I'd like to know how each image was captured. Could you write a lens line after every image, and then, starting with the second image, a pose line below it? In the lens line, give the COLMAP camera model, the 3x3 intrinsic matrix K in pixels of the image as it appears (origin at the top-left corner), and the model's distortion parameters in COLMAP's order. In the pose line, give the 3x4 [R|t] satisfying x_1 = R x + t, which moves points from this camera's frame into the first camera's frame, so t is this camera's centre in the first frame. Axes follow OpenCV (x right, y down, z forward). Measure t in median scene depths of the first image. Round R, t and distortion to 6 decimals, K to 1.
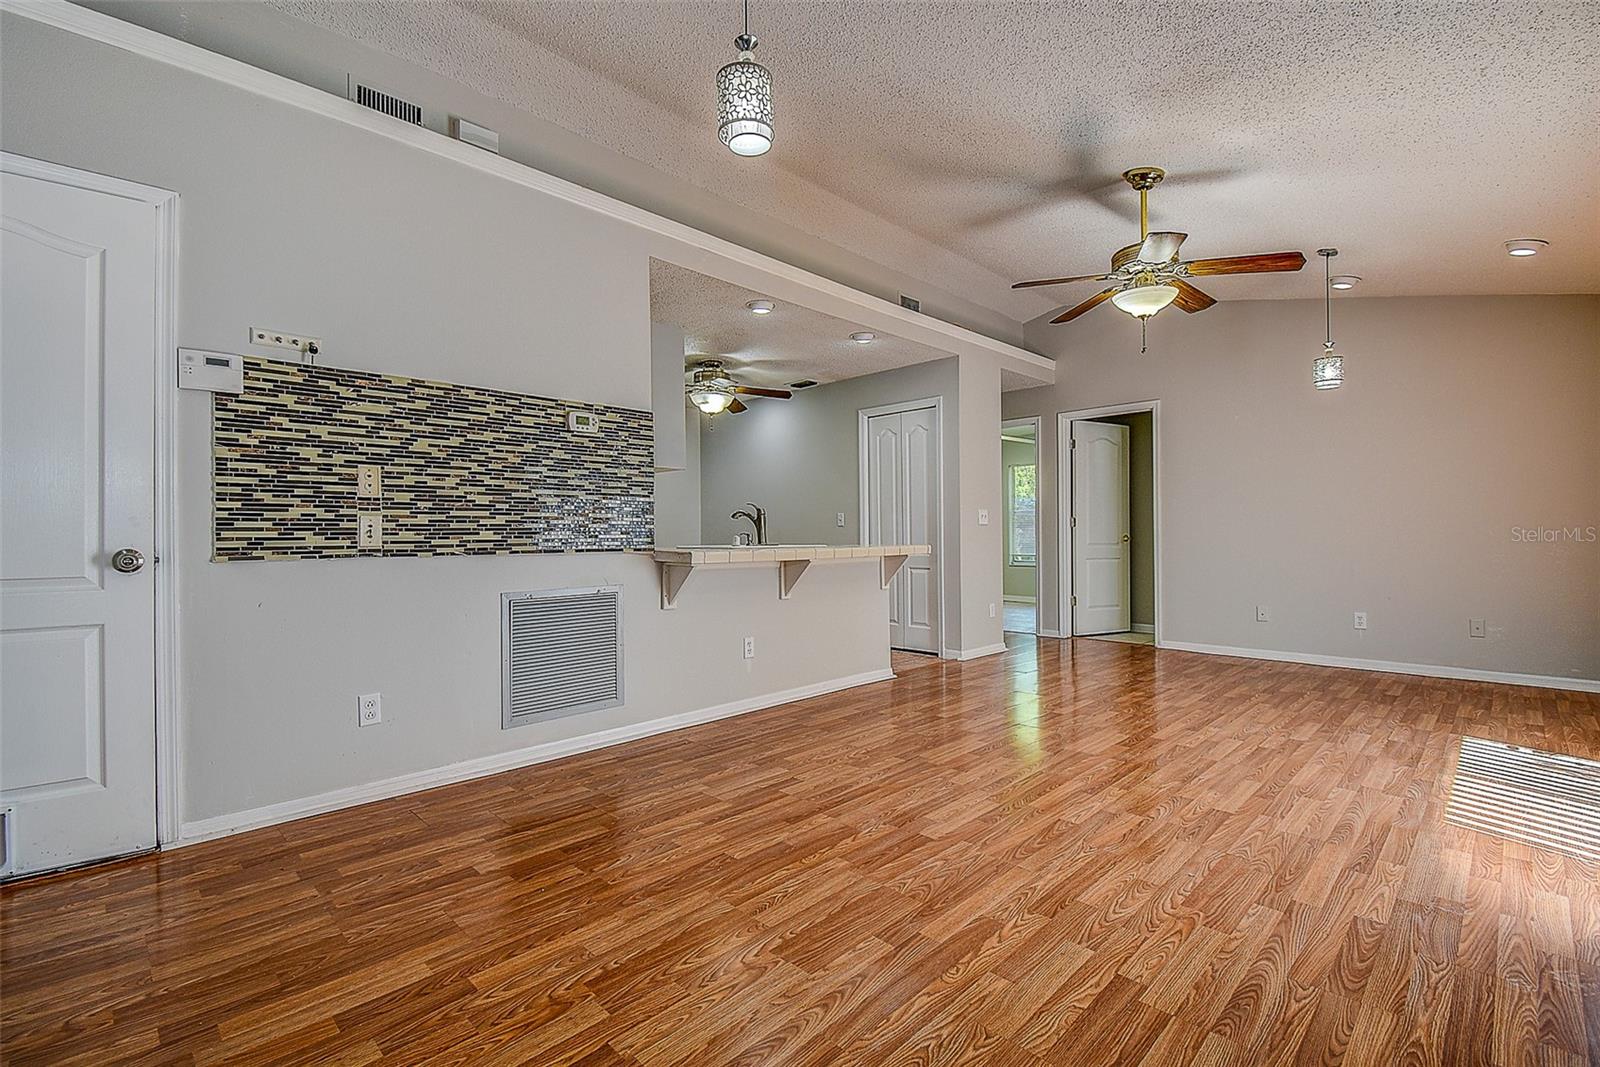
lens RADIAL K [[709.0, 0, 797.4], [0, 709.0, 528.9], [0, 0, 1]] dist [0.029133, -0.022999]
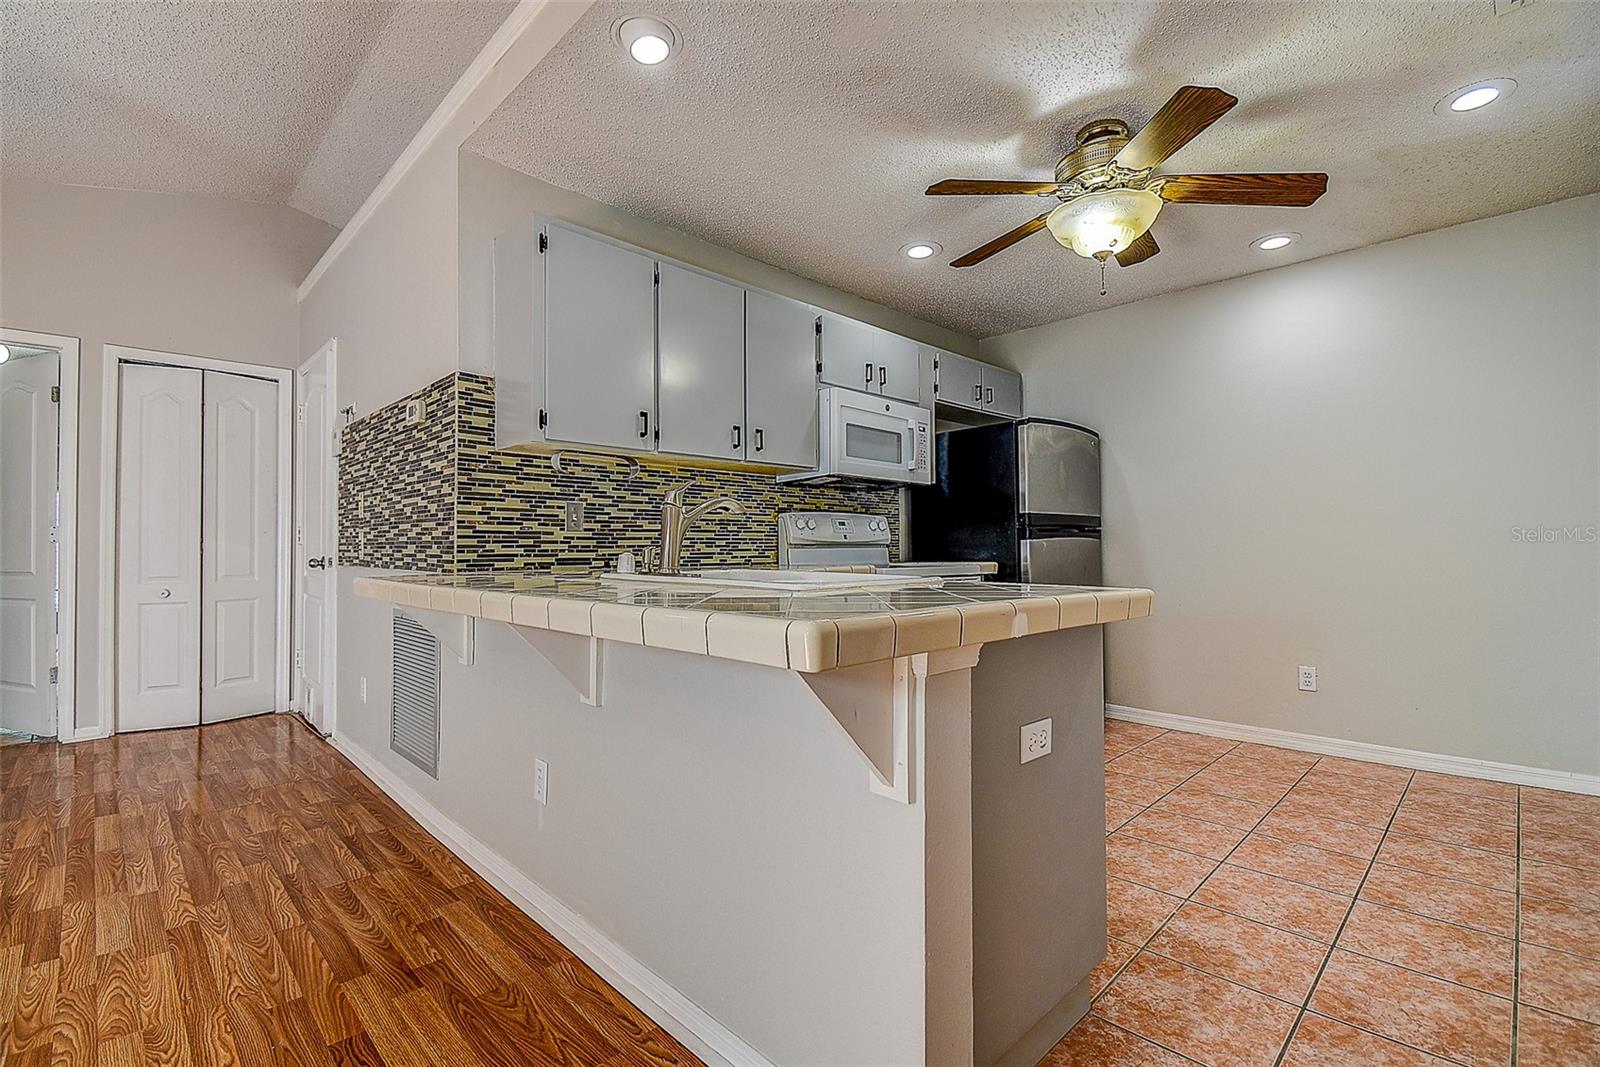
lens RADIAL K [[709.0, 0, 797.4], [0, 709.0, 528.9], [0, 0, 1]] dist [0.029133, -0.022999]
pose [[-0.008278, -0.017112, -0.999819, 0.593665], [0.012681, 0.999771, -0.017216, 0.005146], [0.999885, -0.012821, -0.008059, 1.644505]]
